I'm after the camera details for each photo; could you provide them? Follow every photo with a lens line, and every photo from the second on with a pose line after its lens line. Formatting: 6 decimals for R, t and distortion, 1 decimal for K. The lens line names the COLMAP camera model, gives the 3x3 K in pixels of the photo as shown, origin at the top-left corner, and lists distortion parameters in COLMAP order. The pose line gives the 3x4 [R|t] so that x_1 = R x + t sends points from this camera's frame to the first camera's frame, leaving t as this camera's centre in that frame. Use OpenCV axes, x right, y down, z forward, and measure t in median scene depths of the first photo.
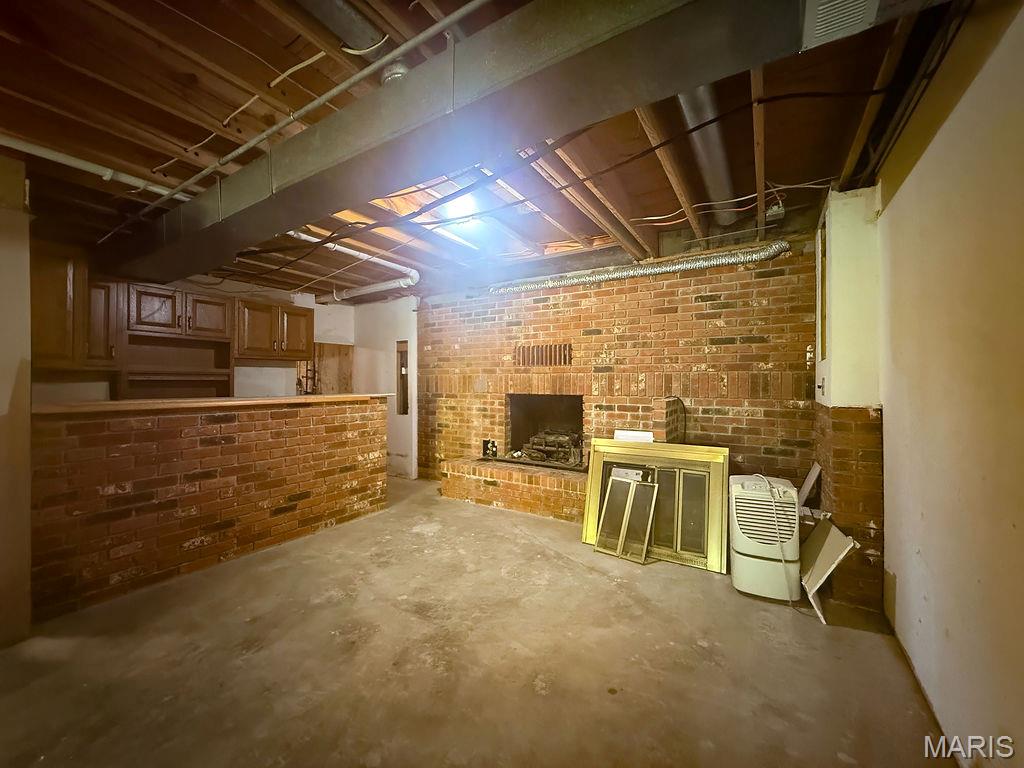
lens RADIAL K [[406.3, 0, 512.2], [0, 406.3, 383.0], [0, 0, 1]] dist [0.001222, 0.000094]
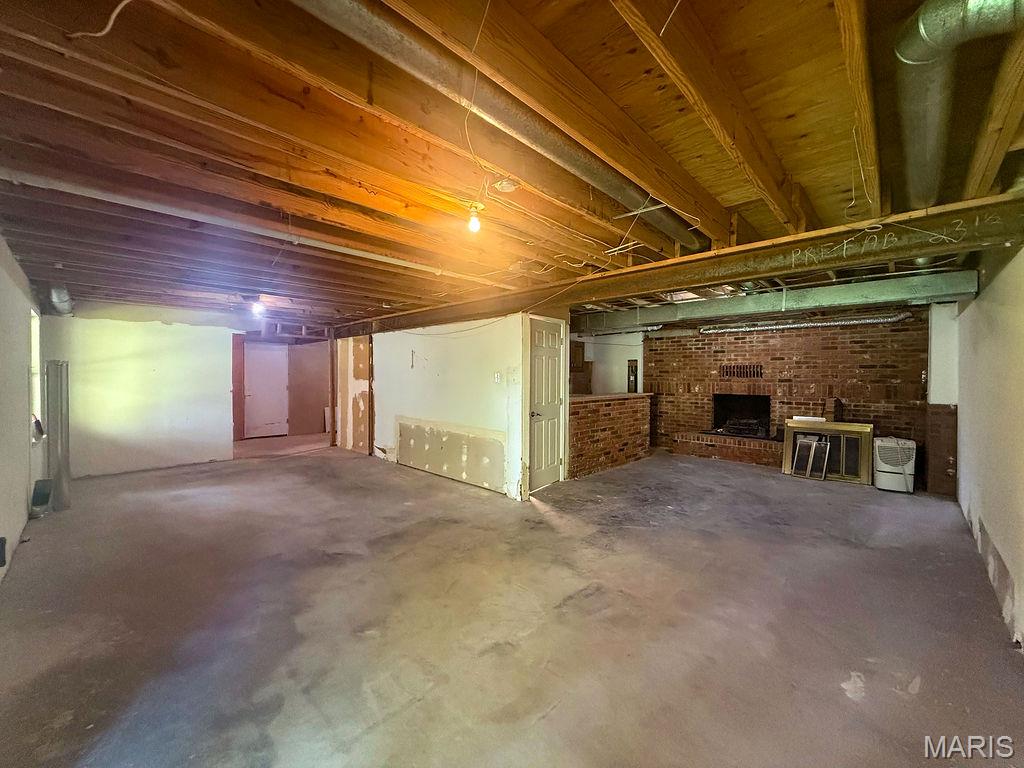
lens RADIAL K [[406.3, 0, 513.6], [0, 406.3, 382.2], [0, 0, 1]] dist [0.001222, 0.000094]
pose [[0.980674, 0.007061, -0.195520, -0.627409], [-0.004936, 0.999923, 0.011357, -0.045831], [0.195586, -0.010173, 0.980634, -1.006495]]
